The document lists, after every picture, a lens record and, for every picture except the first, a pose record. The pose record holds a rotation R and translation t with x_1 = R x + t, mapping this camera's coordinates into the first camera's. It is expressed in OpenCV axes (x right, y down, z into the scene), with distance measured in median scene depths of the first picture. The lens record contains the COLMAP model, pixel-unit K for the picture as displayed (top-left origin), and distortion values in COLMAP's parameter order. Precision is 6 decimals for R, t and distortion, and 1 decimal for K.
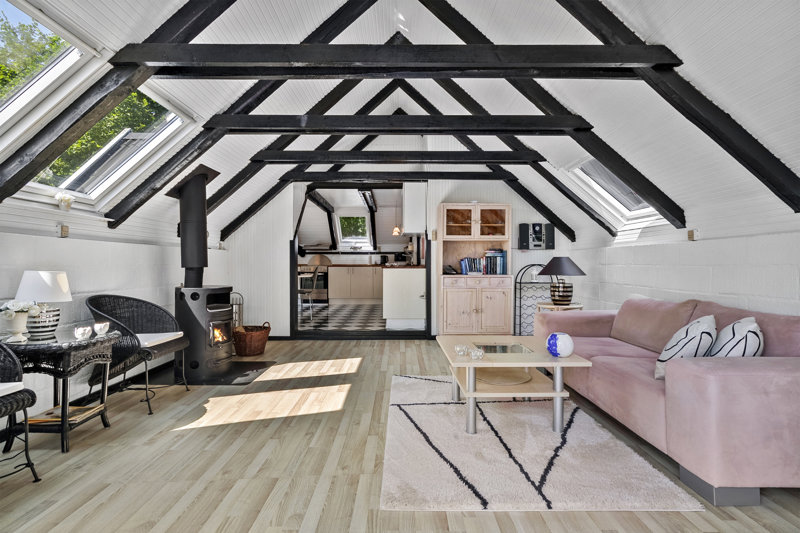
lens RADIAL K [[369.5, 0, 399.8], [0, 369.5, 264.8], [0, 0, 1]] dist [0.004191, 0.000431]
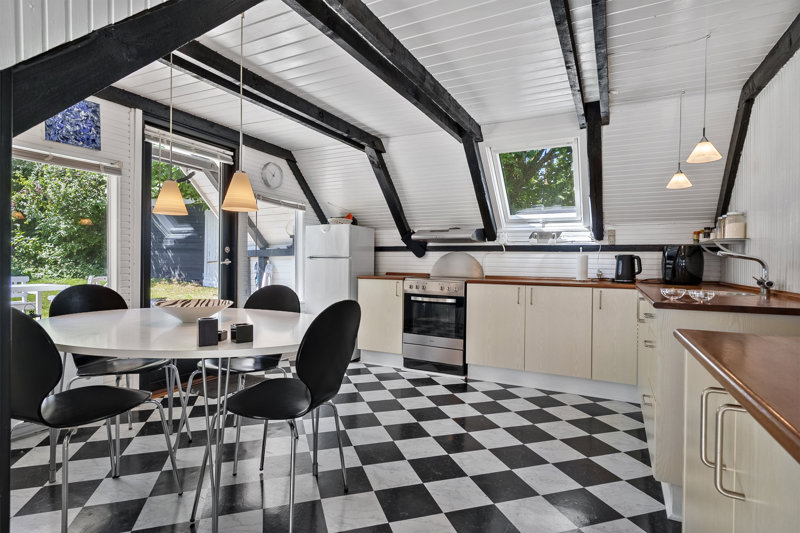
lens RADIAL K [[414.2, 0, 399.4], [0, 414.2, 264.3], [0, 0, 1]] dist [0.001161, -0.000181]
pose [[0.876428, 0.015226, -0.481293, -0.042577], [-0.015694, 0.999872, 0.003054, -0.013742], [0.481278, 0.004876, 0.876555, 0.545009]]
